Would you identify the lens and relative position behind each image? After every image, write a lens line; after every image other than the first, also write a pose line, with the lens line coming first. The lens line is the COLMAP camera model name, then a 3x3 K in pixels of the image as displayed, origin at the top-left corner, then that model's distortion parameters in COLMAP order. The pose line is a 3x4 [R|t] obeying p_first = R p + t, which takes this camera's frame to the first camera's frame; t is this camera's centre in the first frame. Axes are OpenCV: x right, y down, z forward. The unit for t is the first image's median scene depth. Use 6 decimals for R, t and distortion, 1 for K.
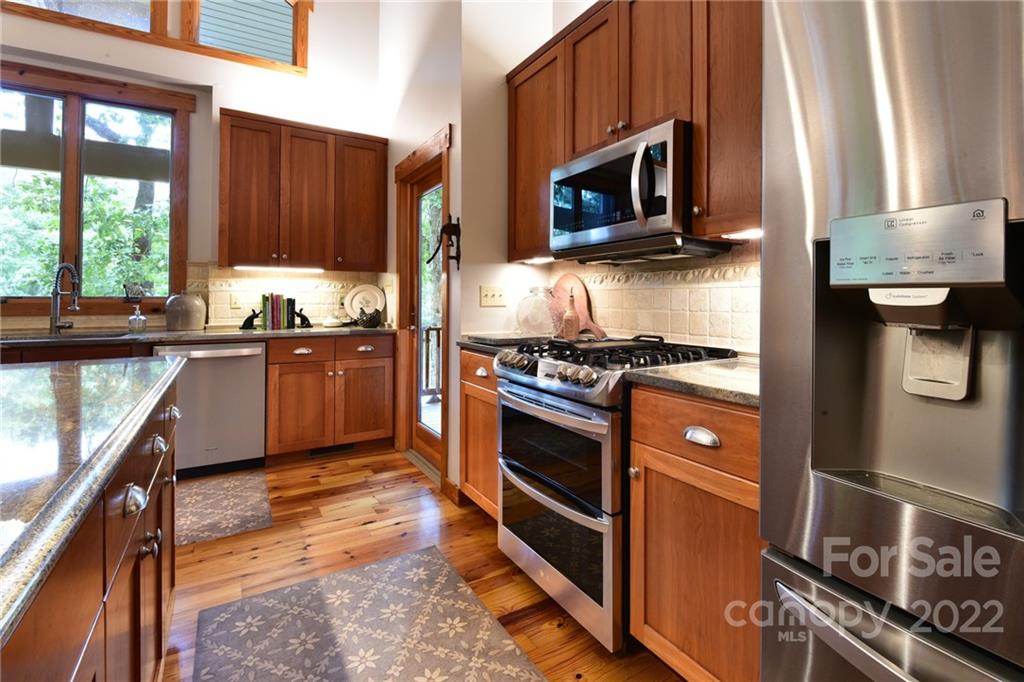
lens RADIAL K [[453.1, 0, 489.0], [0, 453.1, 293.6], [0, 0, 1]] dist [0.001669, -0.004152]
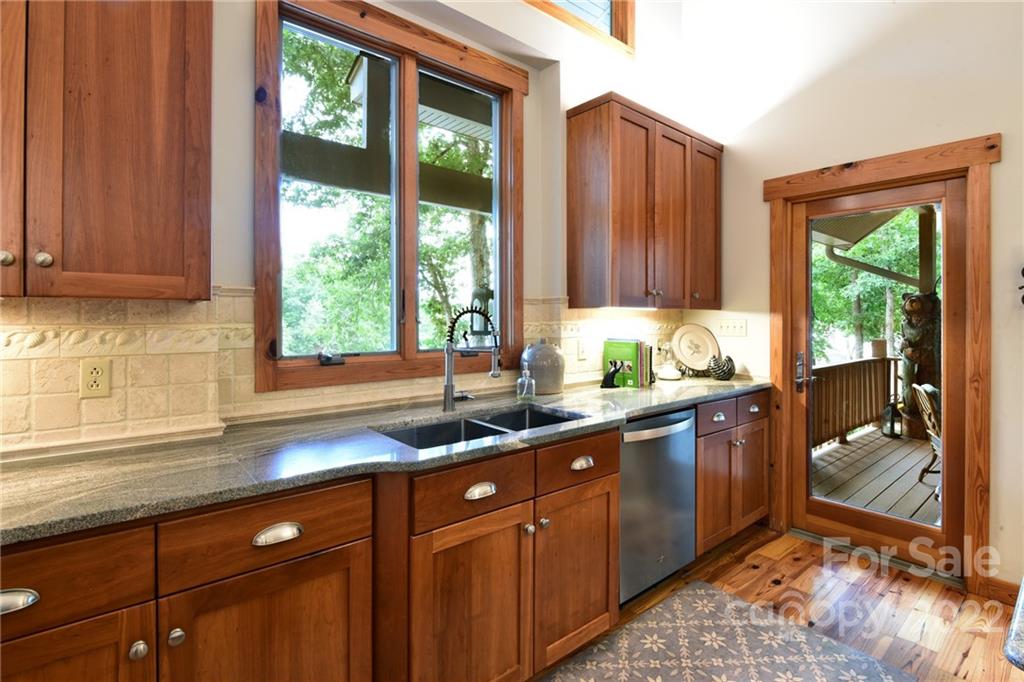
lens RADIAL K [[480.9, 0, 518.8], [0, 480.9, 319.6], [0, 0, 1]] dist [-0.000325, 0.000106]
pose [[0.986874, -0.001511, 0.161487, -0.909473], [-0.001112, 0.999869, 0.016153, -0.054105], [-0.161490, -0.016121, 0.986743, 0.258948]]
